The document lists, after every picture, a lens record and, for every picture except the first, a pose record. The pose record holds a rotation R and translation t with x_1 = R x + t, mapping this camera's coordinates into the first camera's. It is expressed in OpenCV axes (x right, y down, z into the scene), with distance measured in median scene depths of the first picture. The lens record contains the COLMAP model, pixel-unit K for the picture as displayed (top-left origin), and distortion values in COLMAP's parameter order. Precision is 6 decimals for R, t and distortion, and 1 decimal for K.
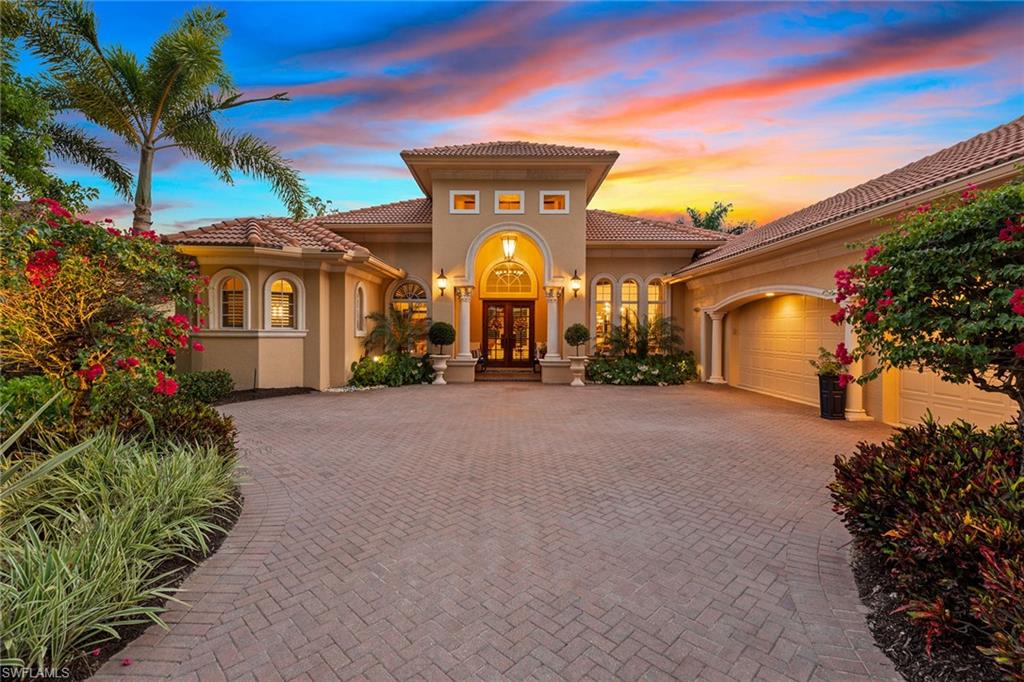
lens RADIAL K [[487.6, 0, 512.0], [0, 487.6, 341.0], [0, 0, 1]] dist [0.000660, 0.000027]
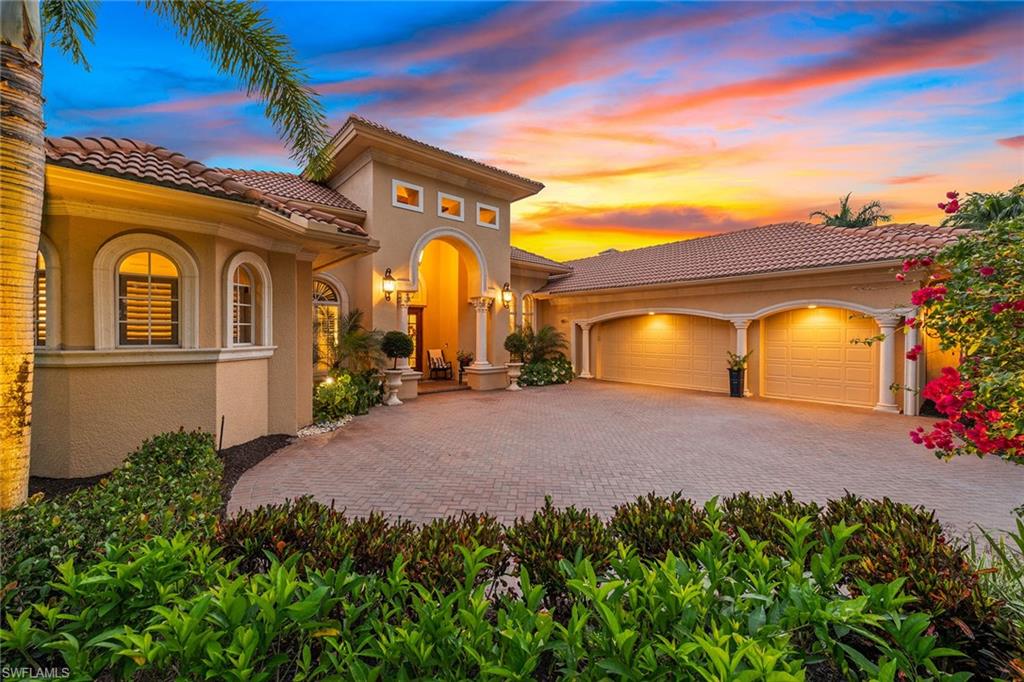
lens RADIAL K [[412.4, 0, 512.9], [0, 412.4, 335.3], [0, 0, 1]] dist [0.018572, 0.000019]
pose [[0.723808, -0.006378, 0.689972, -0.487237], [0.011683, 0.999927, -0.003013, -0.026640], [-0.689902, 0.010242, 0.723830, 0.326692]]
